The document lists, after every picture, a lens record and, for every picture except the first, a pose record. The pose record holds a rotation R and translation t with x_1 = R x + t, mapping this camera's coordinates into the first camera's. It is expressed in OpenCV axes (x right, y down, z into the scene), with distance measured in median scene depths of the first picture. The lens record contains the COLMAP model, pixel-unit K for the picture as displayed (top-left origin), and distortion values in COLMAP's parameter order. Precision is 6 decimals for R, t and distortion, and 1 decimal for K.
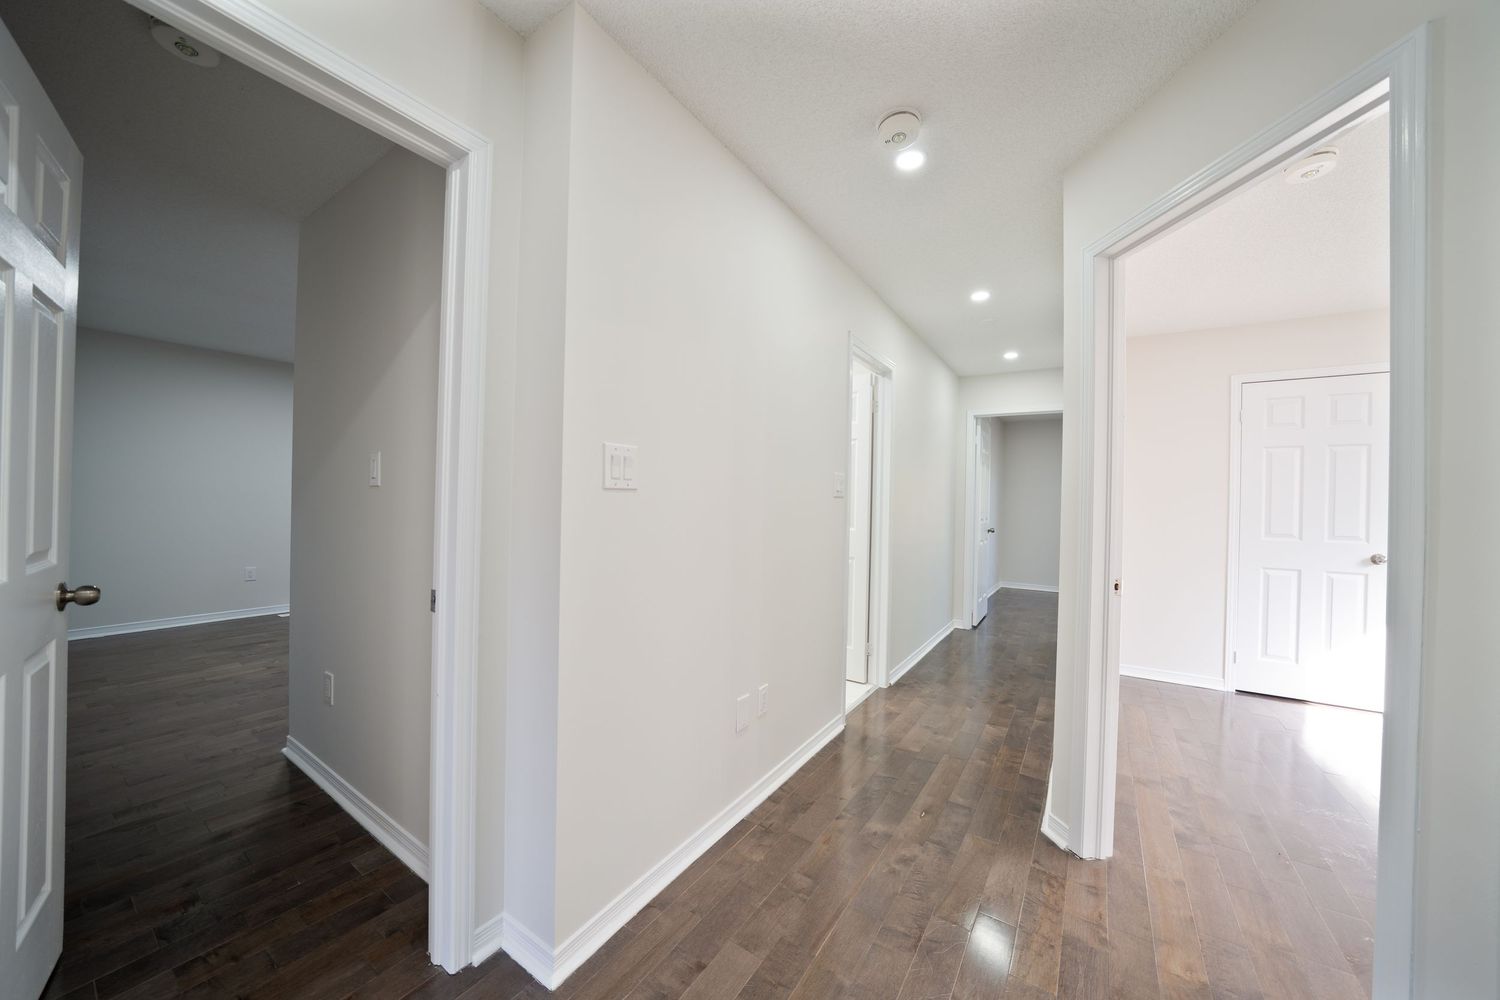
lens RADIAL K [[521.2, 0, 748.3], [0, 521.2, 497.1], [0, 0, 1]] dist [-0.018479, 0.000105]
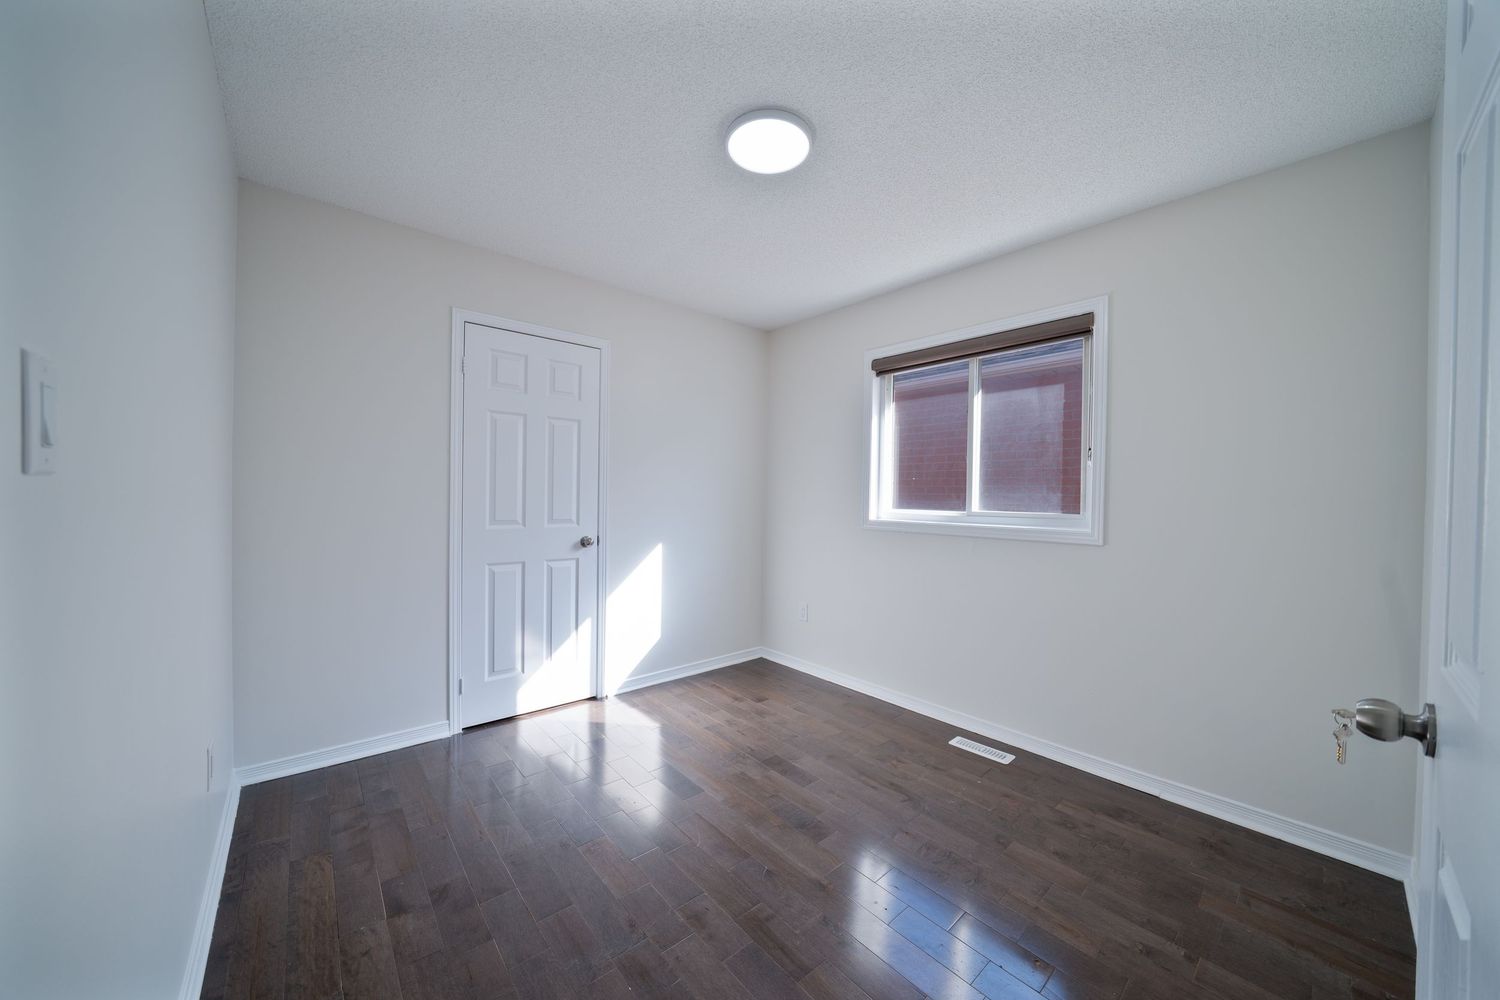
lens RADIAL K [[521.2, 0, 752.1], [0, 521.2, 500.5], [0, 0, 1]] dist [-0.018479, 0.000105]
pose [[0.265701, -0.029974, 0.963589, 0.363128], [-0.009185, 0.999392, 0.033621, 0.008700], [-0.964012, -0.017784, 0.265264, 0.415851]]
